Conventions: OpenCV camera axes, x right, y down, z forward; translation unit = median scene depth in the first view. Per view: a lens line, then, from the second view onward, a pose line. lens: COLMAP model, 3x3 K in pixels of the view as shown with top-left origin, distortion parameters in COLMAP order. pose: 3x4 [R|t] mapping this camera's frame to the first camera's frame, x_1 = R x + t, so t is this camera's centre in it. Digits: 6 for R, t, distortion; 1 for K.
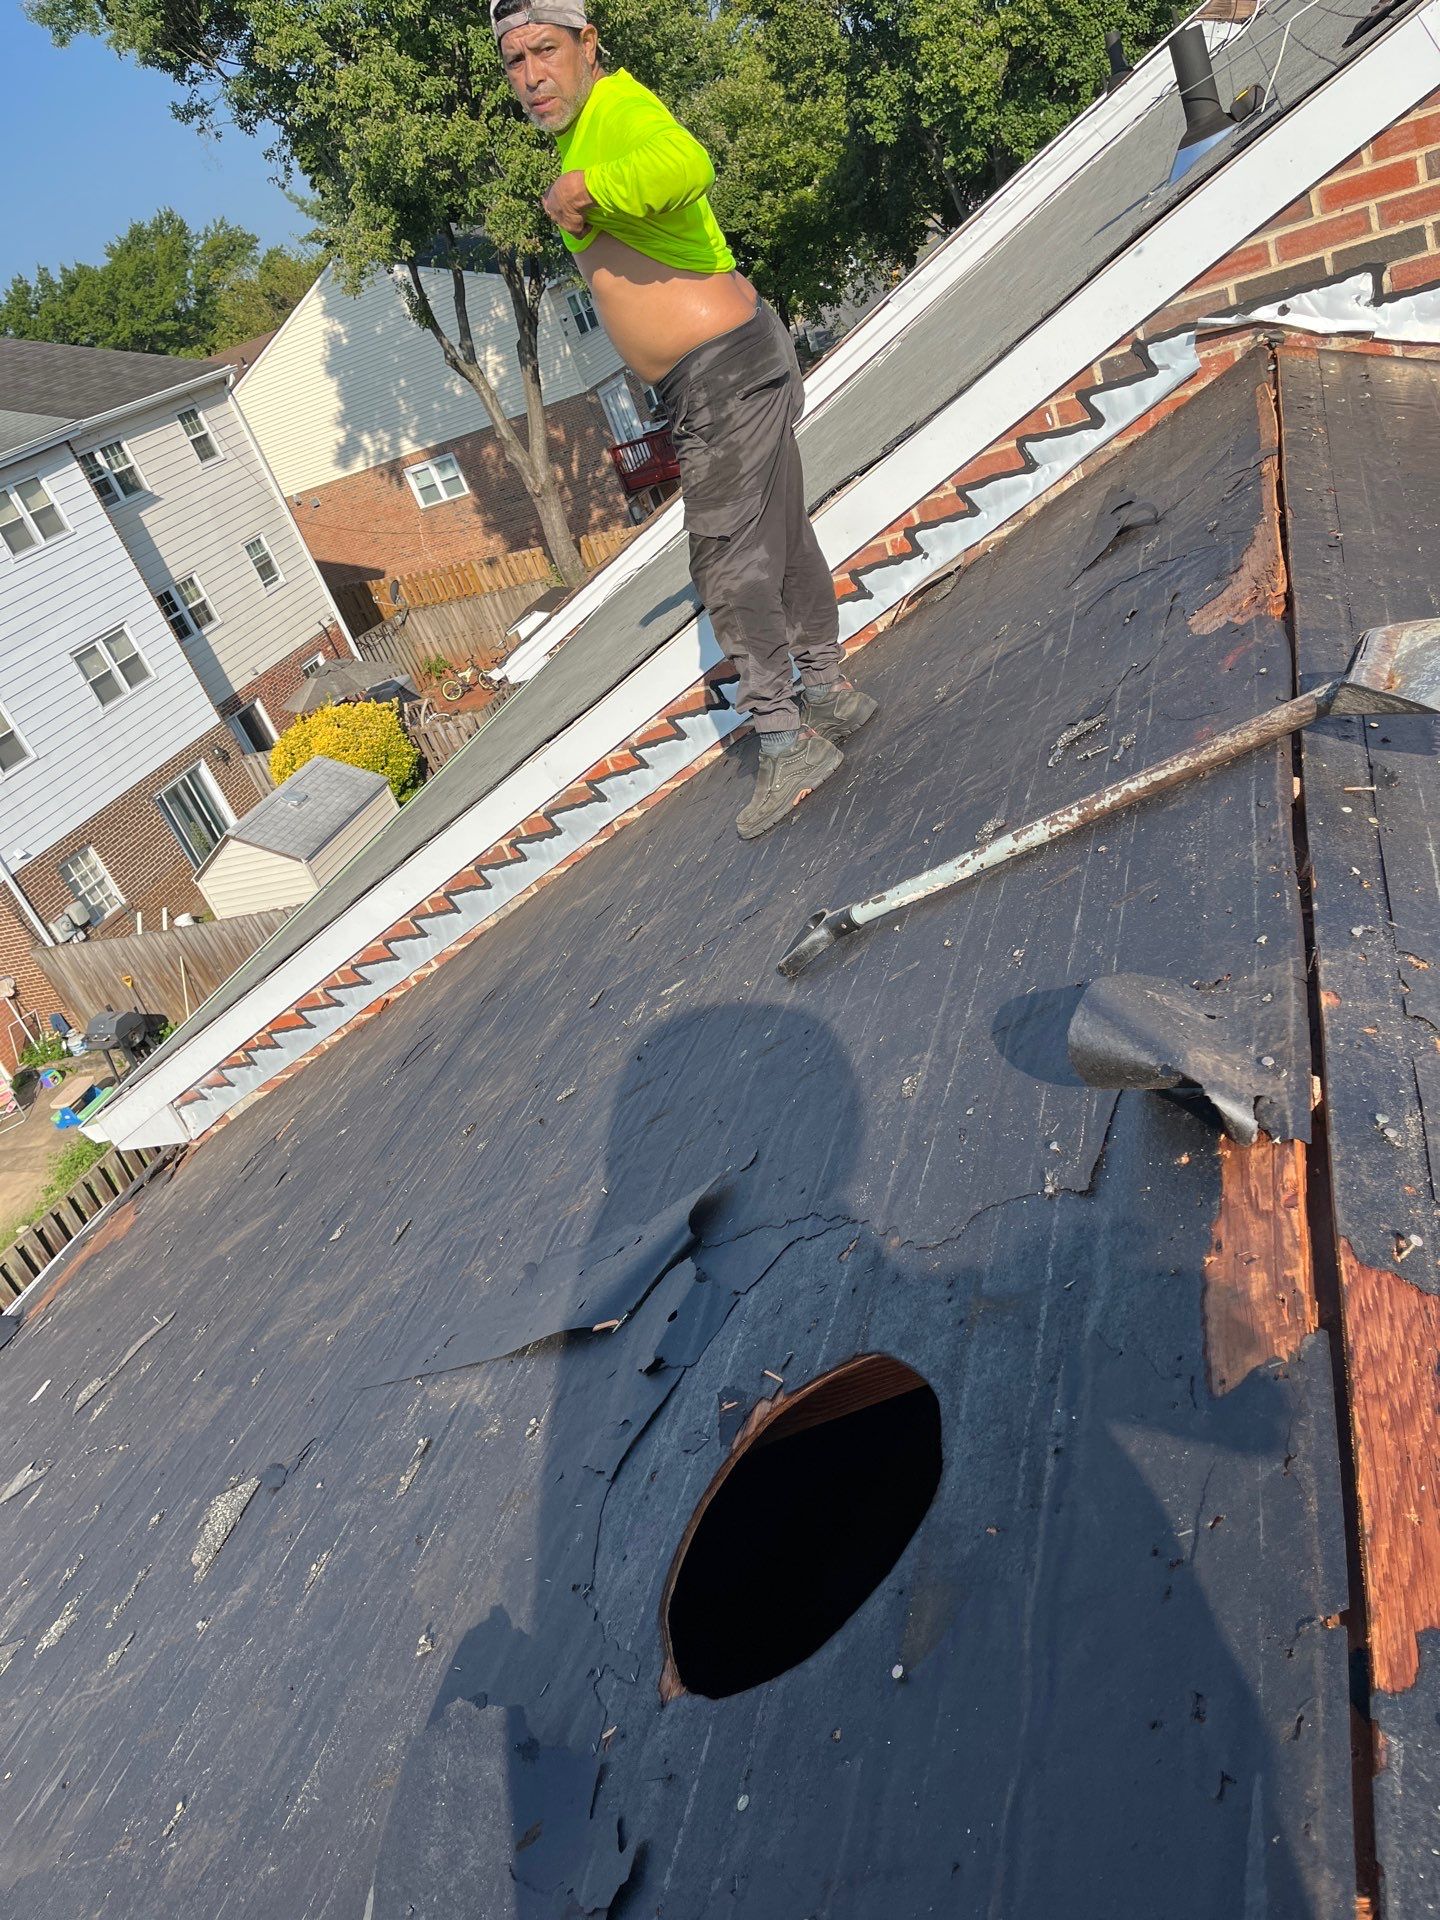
lens RADIAL K [[1446.2, 0, 723.1], [0, 1446.2, 944.5], [0, 0, 1]] dist [0.062500, -0.084135]
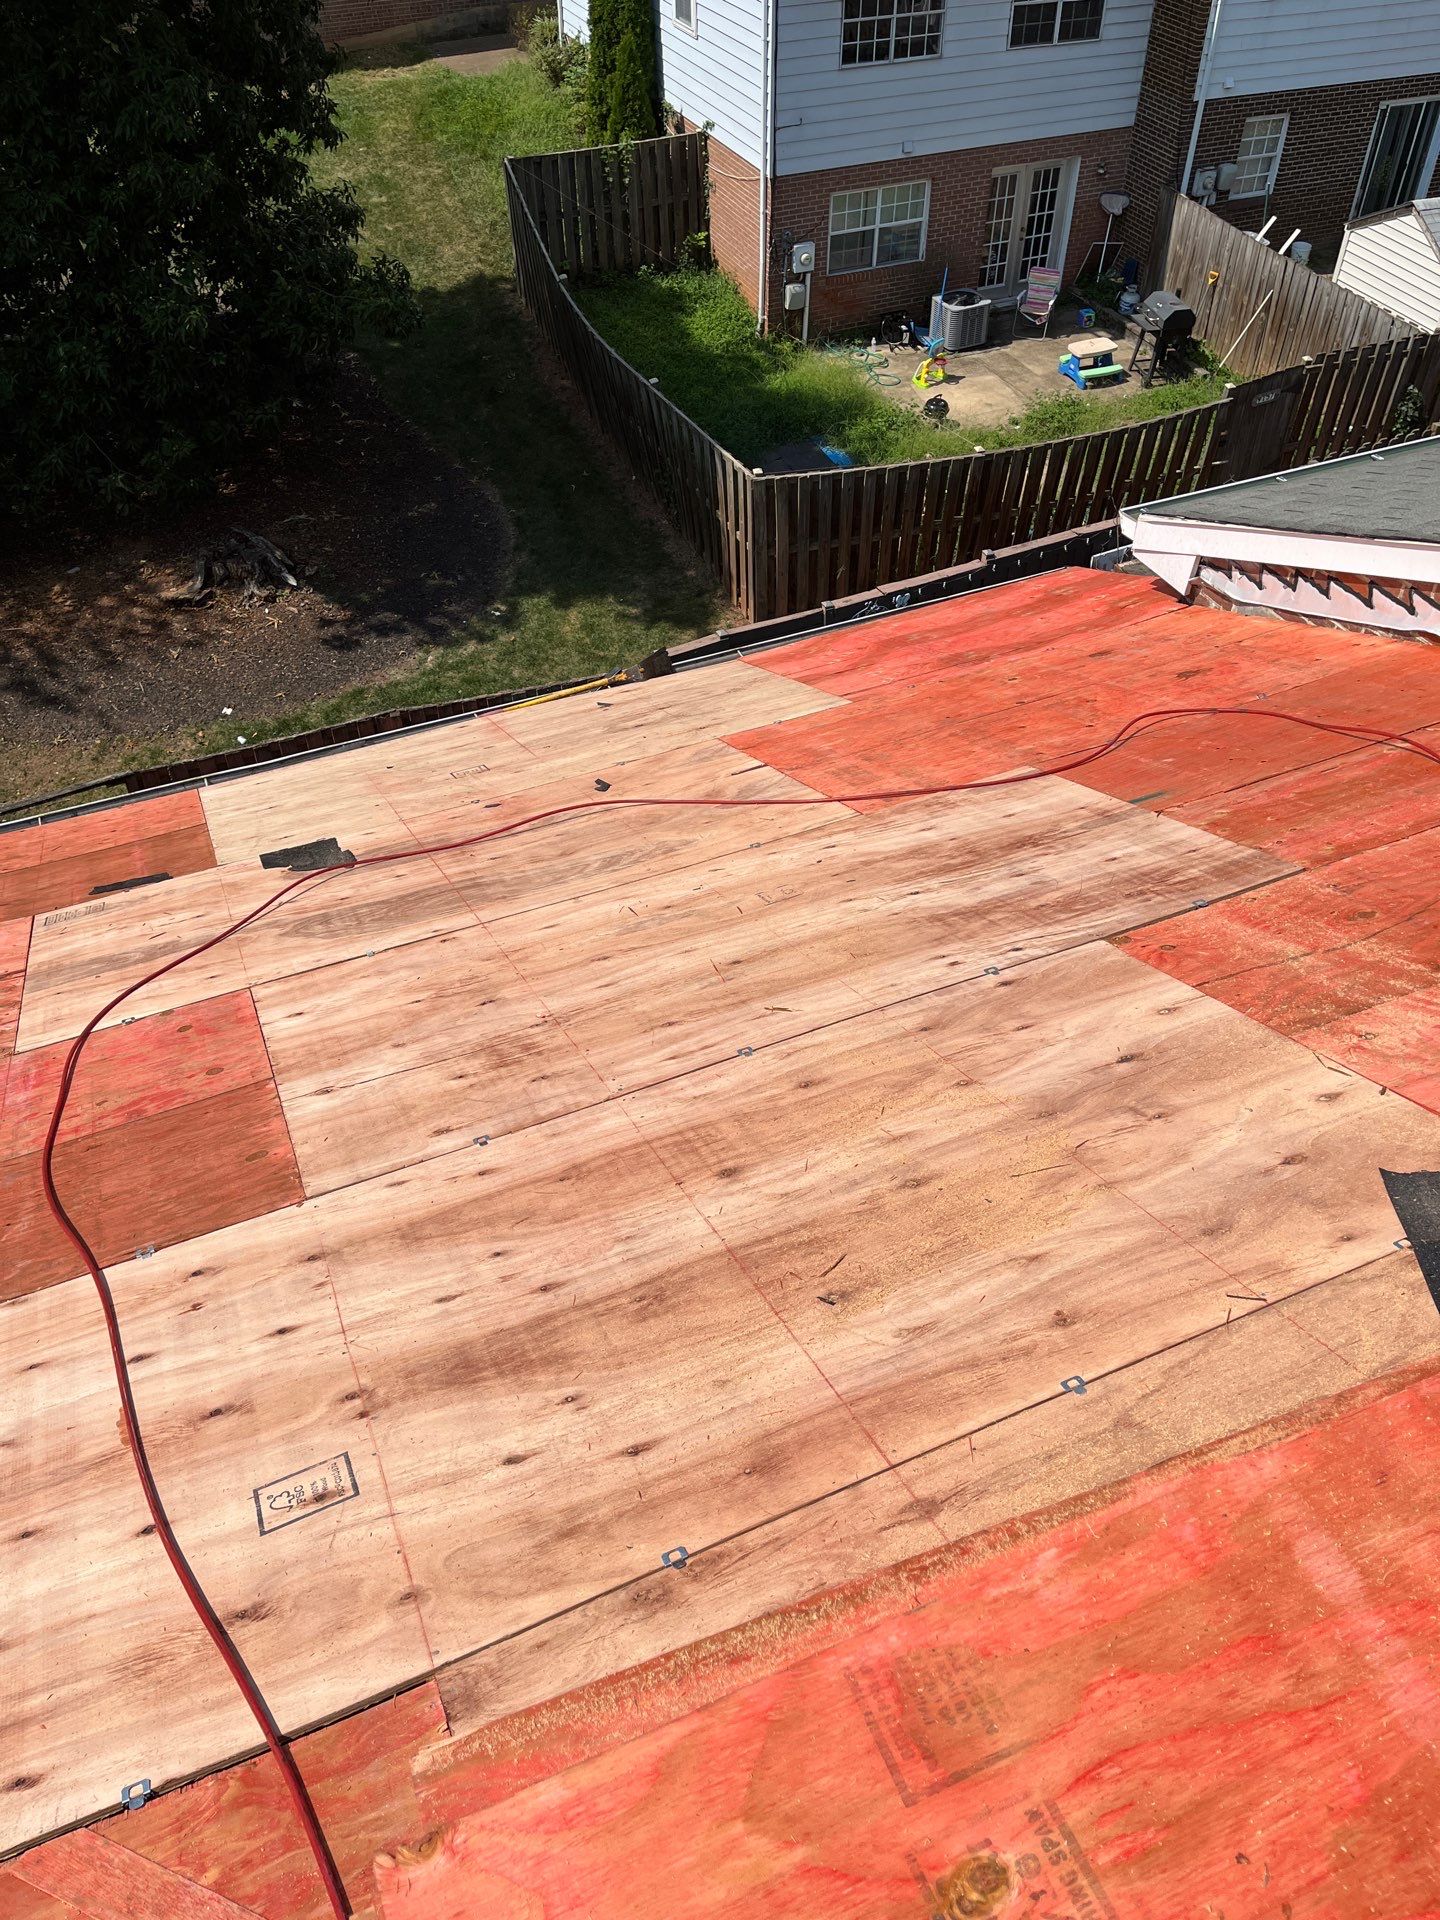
lens RADIAL K [[1441.2, 0, 735.0], [0, 1441.2, 949.2], [0, 0, 1]] dist [0.069299, -0.093881]
pose [[0.617781, 0.739649, -0.266957, -0.265785], [-0.552165, 0.649748, 0.522437, -0.151115], [0.559875, -0.175347, 0.809811, -0.106000]]
